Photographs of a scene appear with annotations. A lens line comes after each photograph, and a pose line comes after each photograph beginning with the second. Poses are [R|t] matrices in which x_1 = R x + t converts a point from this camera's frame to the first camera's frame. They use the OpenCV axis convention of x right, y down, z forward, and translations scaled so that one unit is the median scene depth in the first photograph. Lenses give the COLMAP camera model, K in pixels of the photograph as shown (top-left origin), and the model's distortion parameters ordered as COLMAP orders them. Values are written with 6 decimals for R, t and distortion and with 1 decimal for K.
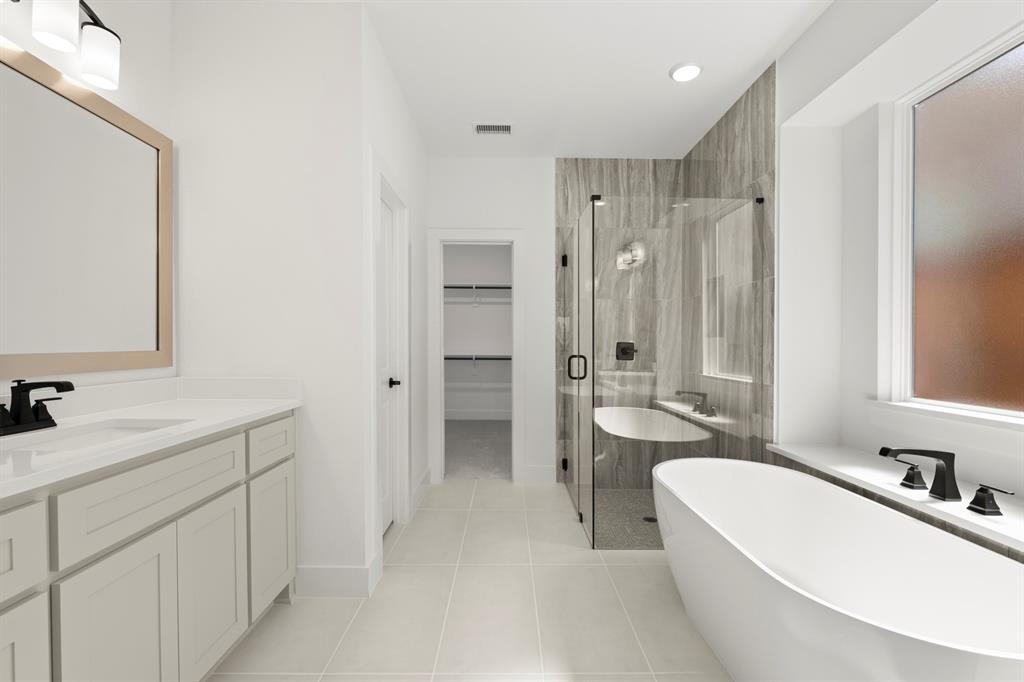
lens RADIAL K [[458.3, 0, 509.2], [0, 458.3, 344.3], [0, 0, 1]] dist [-0.003063, -0.000328]
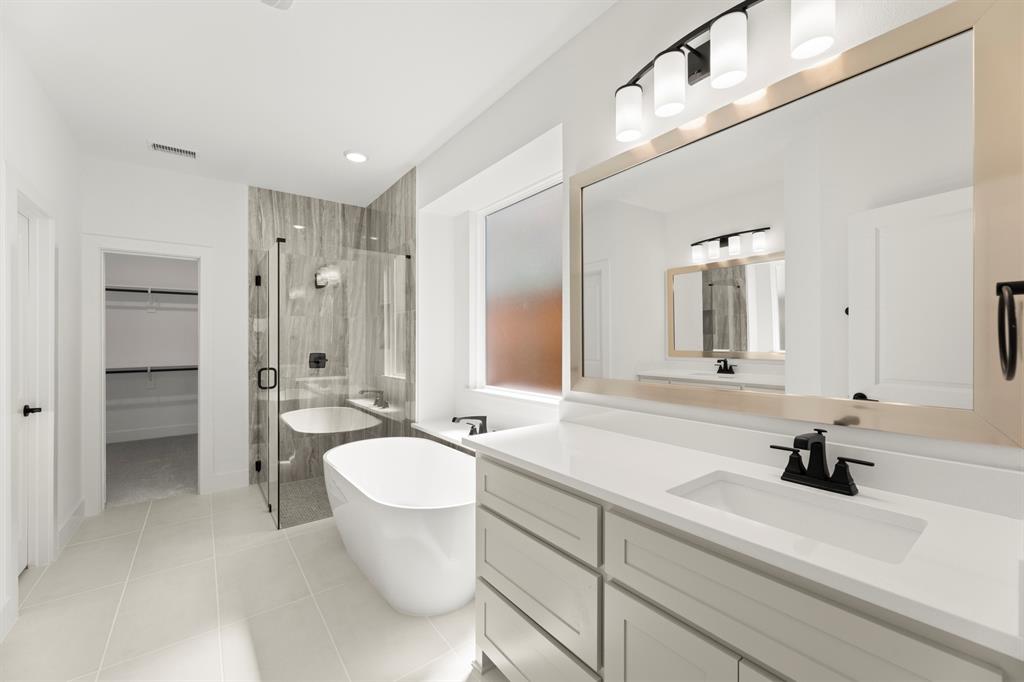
lens RADIAL K [[417.6, 0, 514.8], [0, 417.6, 330.8], [0, 0, 1]] dist [0.001589, -0.000076]
pose [[0.801853, -0.000497, 0.597521, 0.018870], [0.018744, 0.999528, -0.024323, -0.031438], [-0.597227, 0.030703, 0.801484, -0.213569]]
